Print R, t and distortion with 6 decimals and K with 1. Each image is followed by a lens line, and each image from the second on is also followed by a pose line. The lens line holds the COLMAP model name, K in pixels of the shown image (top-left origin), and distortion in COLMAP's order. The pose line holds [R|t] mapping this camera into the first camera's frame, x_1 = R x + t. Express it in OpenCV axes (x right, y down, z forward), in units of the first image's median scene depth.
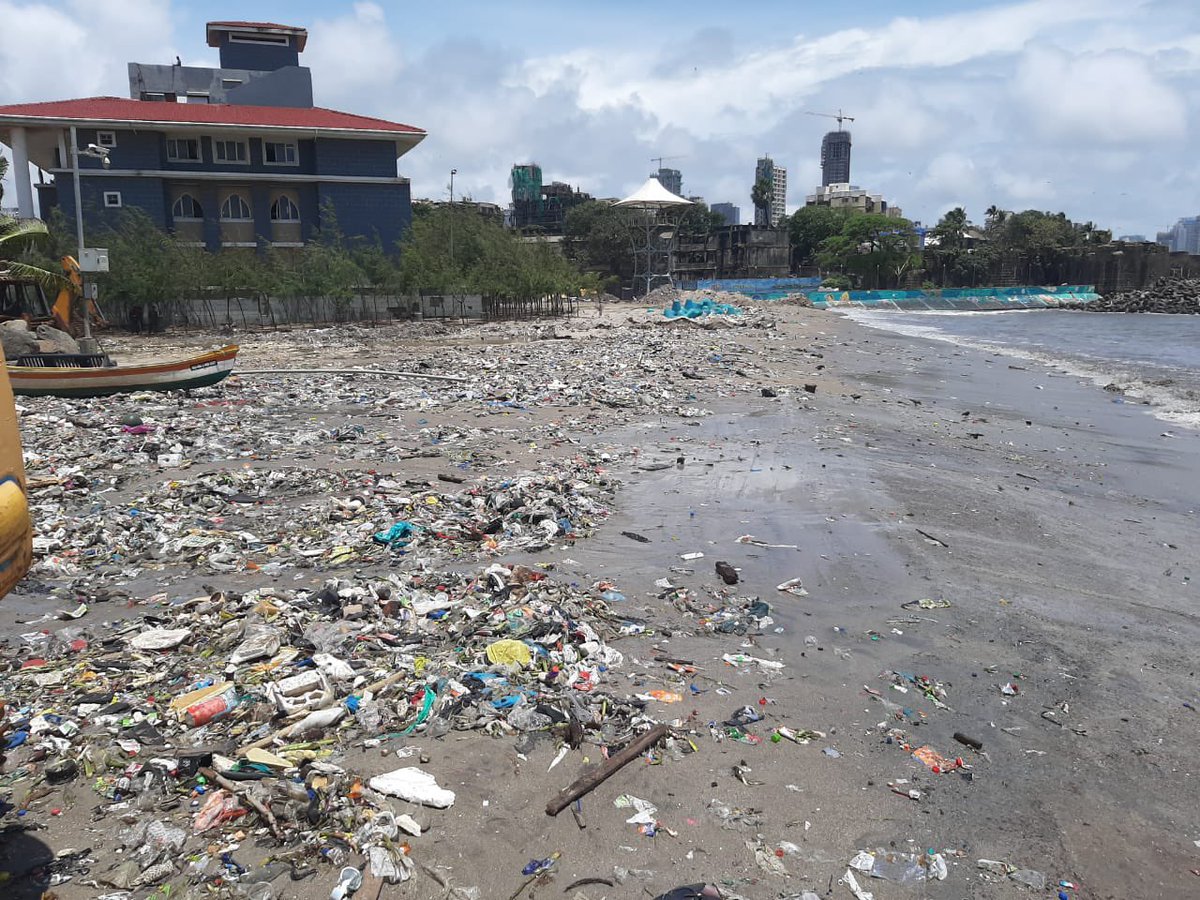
lens RADIAL K [[938.8, 0, 595.1], [0, 938.8, 447.7], [0, 0, 1]] dist [0.086708, -0.194399]
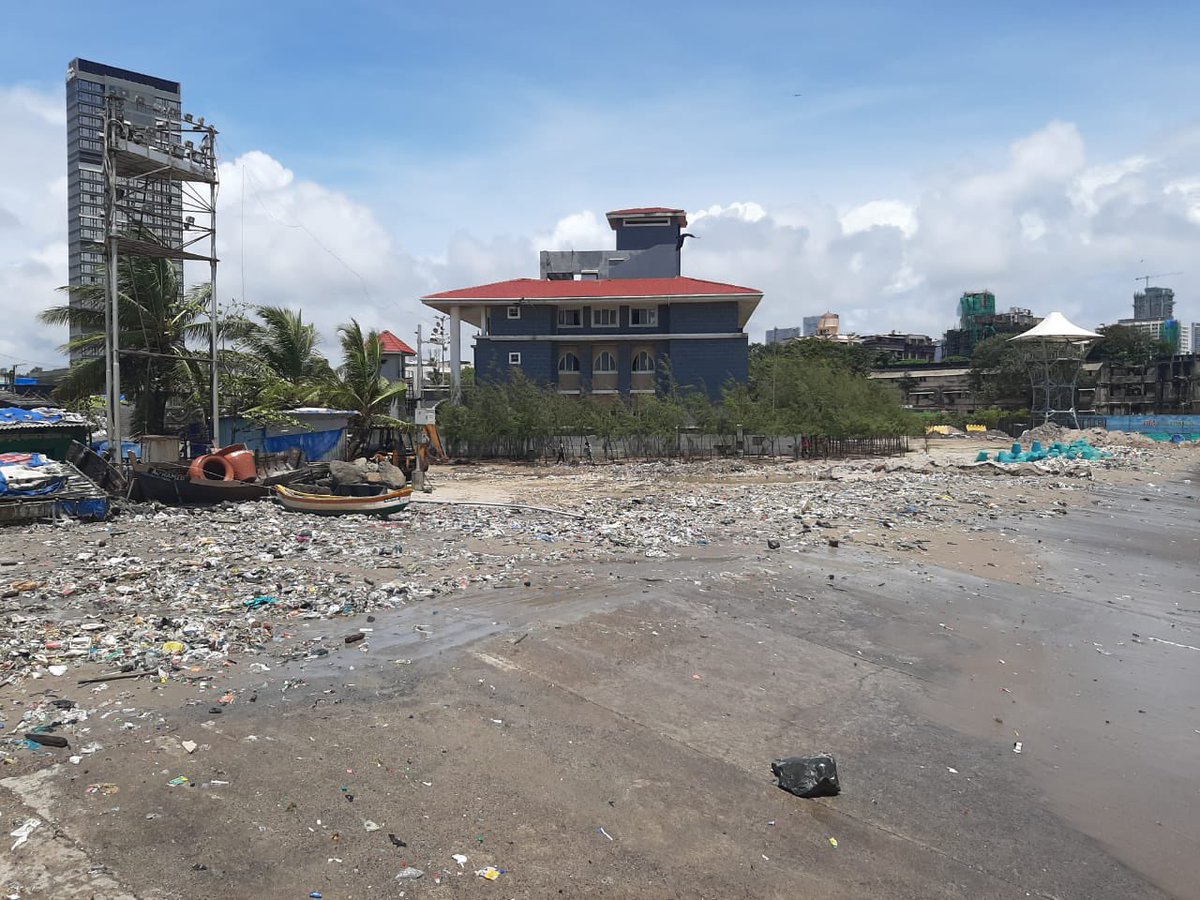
lens RADIAL K [[938.8, 0, 595.1], [0, 938.8, 447.7], [0, 0, 1]] dist [0.086708, -0.194399]
pose [[0.886607, 0.024916, -0.461853, 0.168913], [-0.085027, 0.990310, -0.109798, -0.009009], [0.454642, 0.136618, 0.880134, -0.058253]]
